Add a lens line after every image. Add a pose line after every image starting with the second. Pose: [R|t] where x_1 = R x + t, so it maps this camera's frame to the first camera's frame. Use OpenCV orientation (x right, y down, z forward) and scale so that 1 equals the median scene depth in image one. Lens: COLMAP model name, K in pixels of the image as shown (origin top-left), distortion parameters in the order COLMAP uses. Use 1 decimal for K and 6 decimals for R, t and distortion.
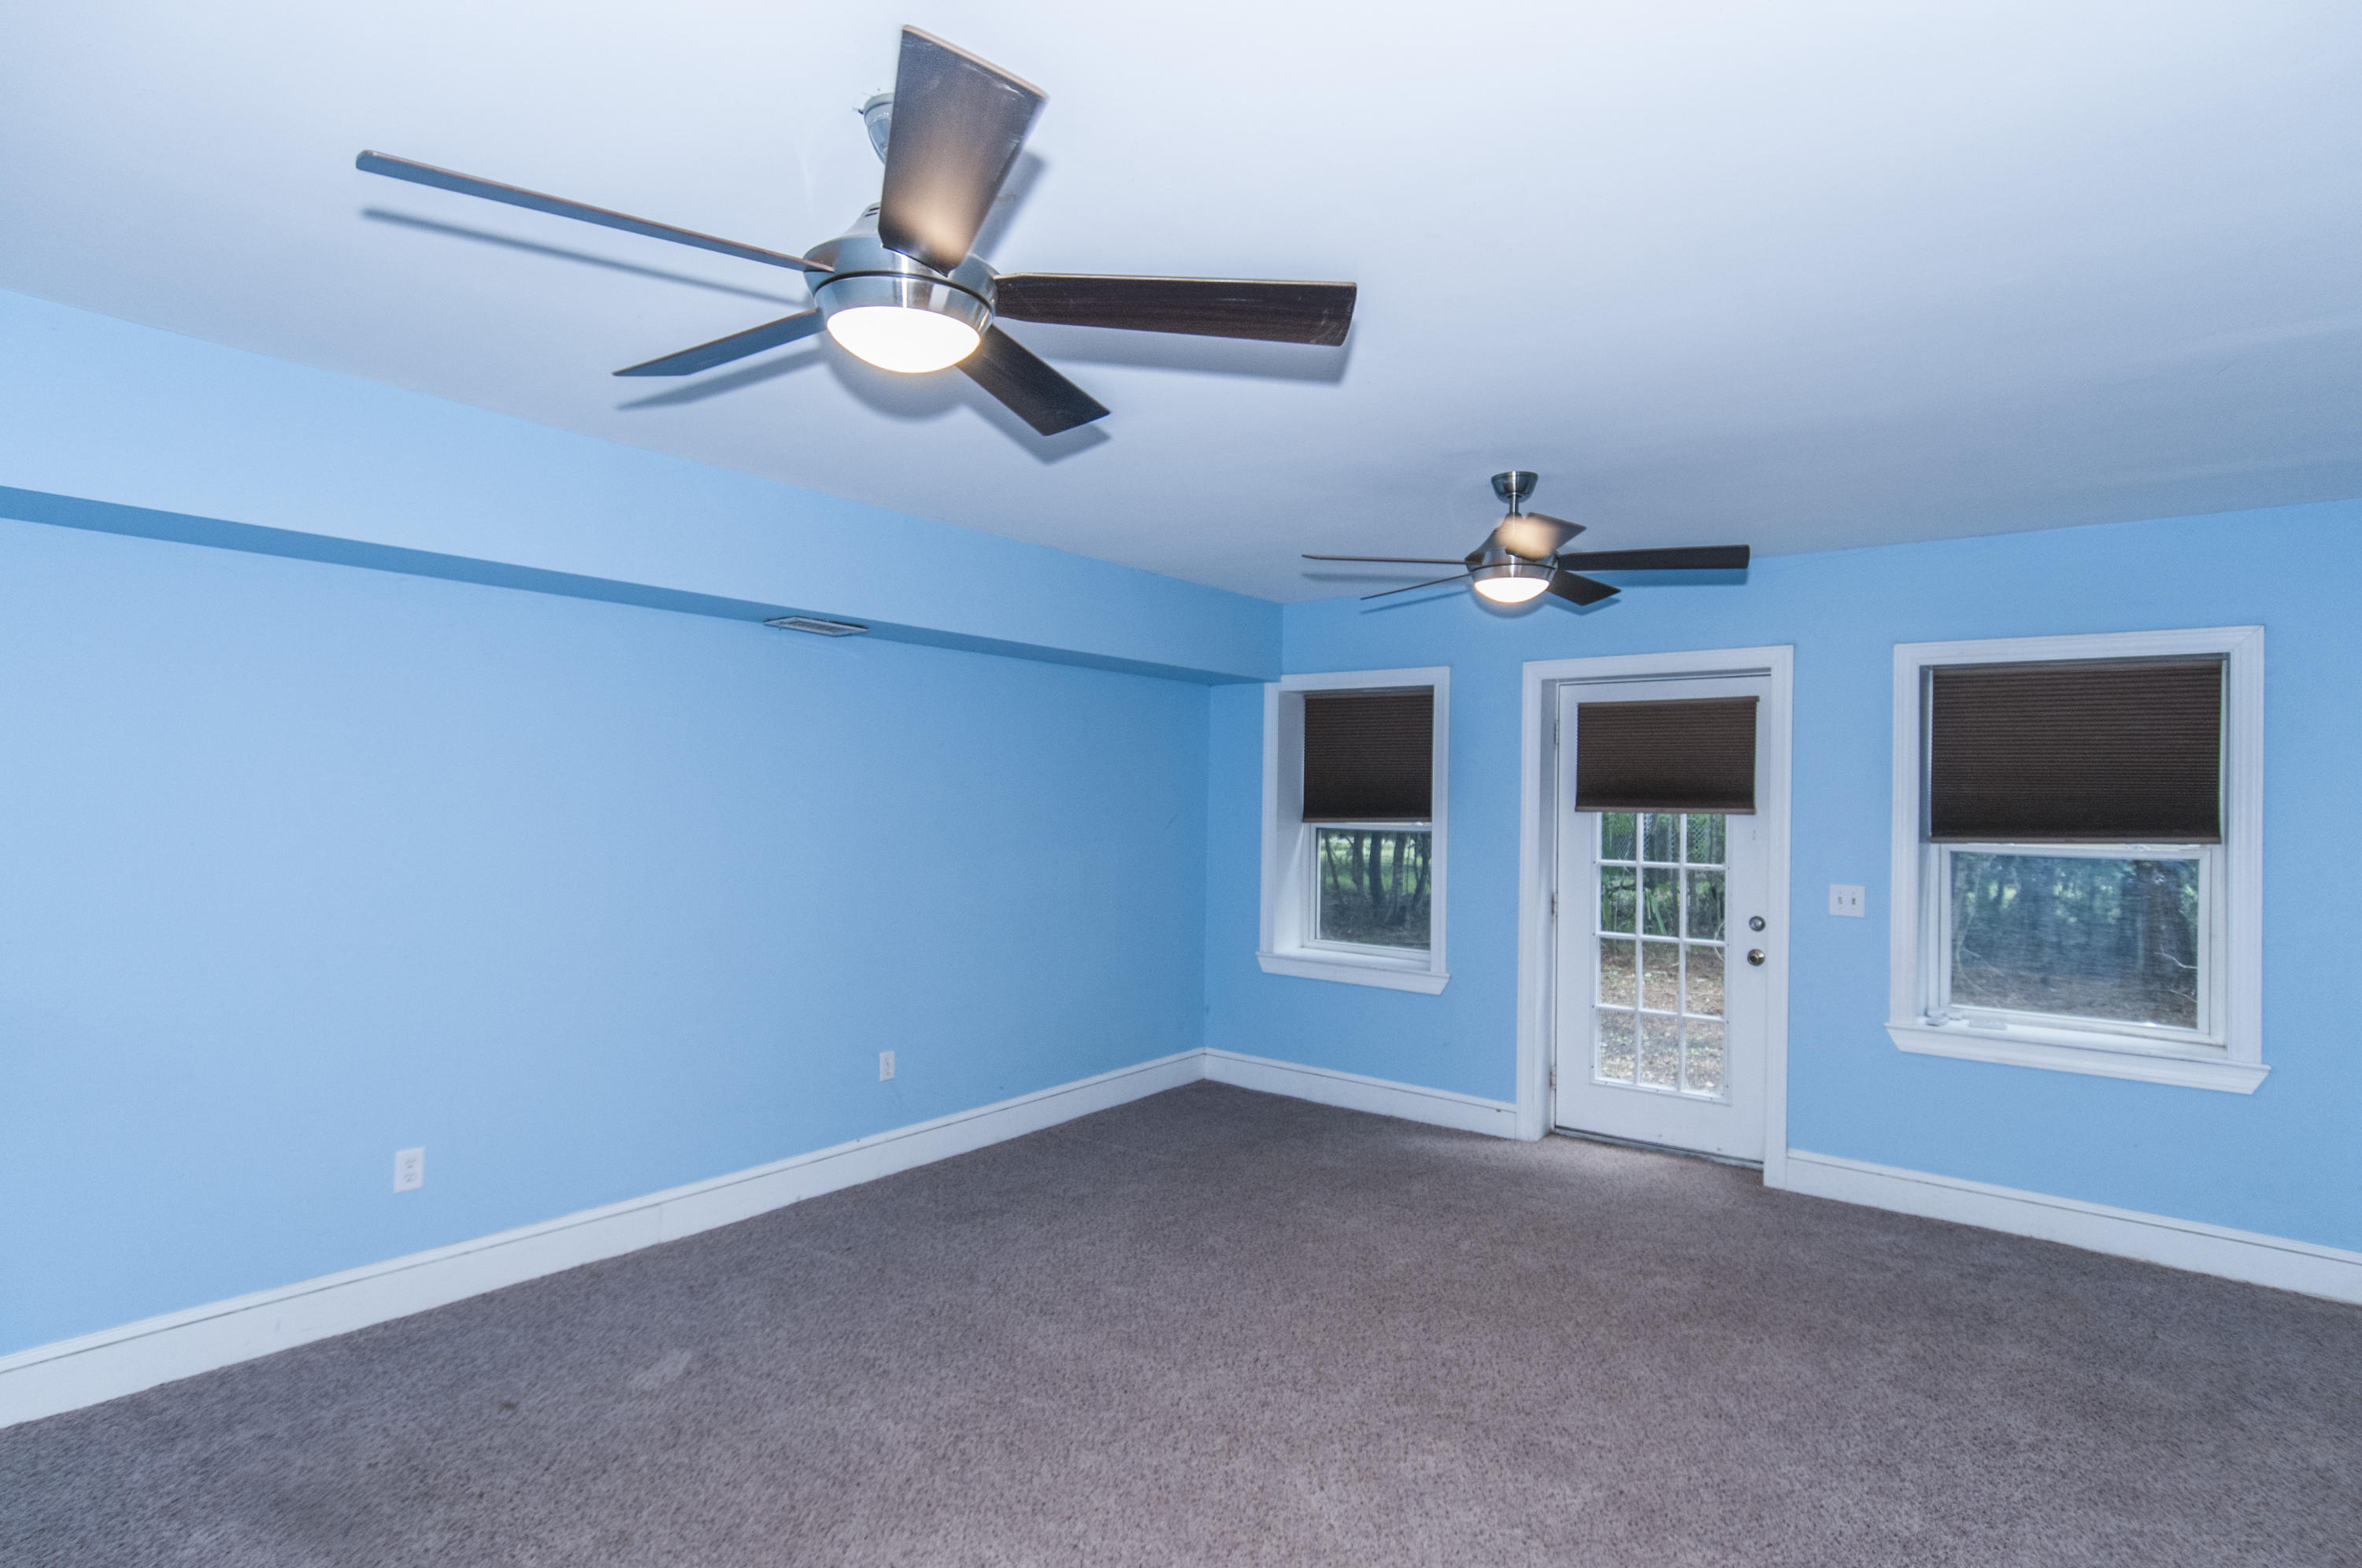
lens RADIAL K [[1227.5, 0, 1165.2], [0, 1227.5, 791.5], [0, 0, 1]] dist [-0.002284, -0.001037]
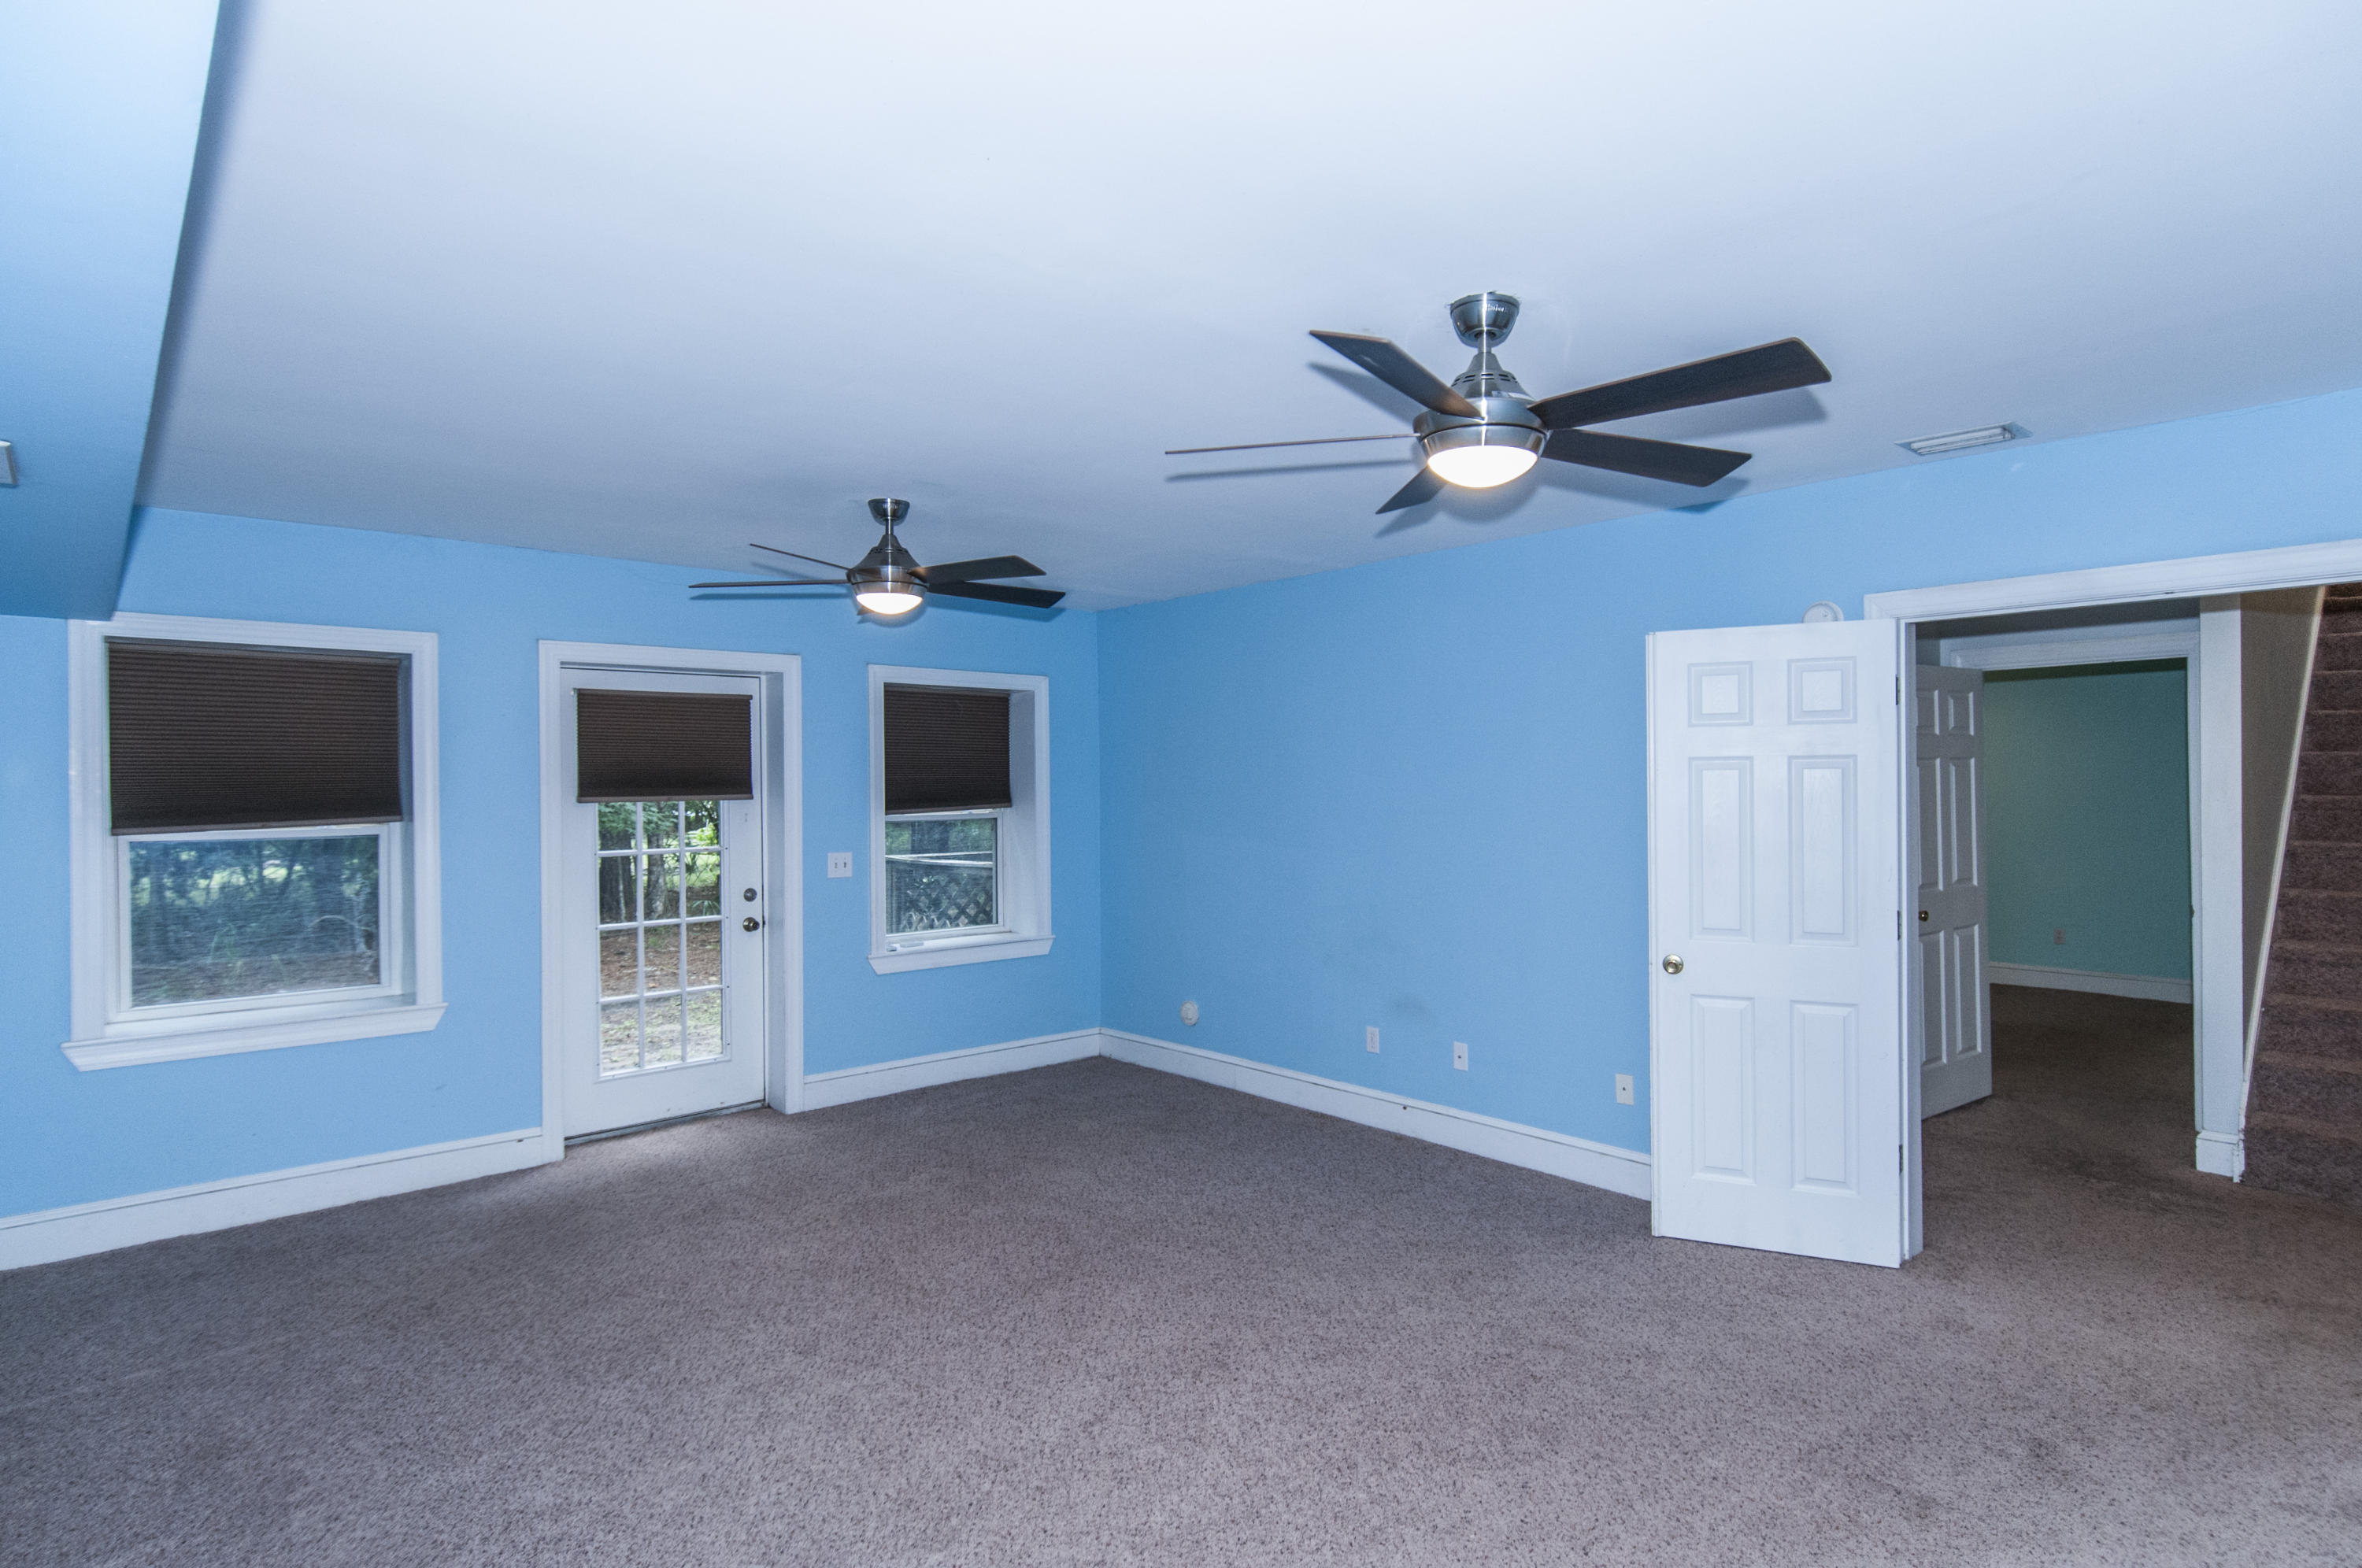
lens RADIAL K [[1227.5, 0, 1164.5], [0, 1227.5, 772.2], [0, 0, 1]] dist [-0.002284, -0.001037]
pose [[0.154614, -0.007233, 0.987949, -0.564661], [0.007818, 0.999951, 0.006098, -0.010939], [-0.987944, 0.006781, 0.154663, 0.414948]]
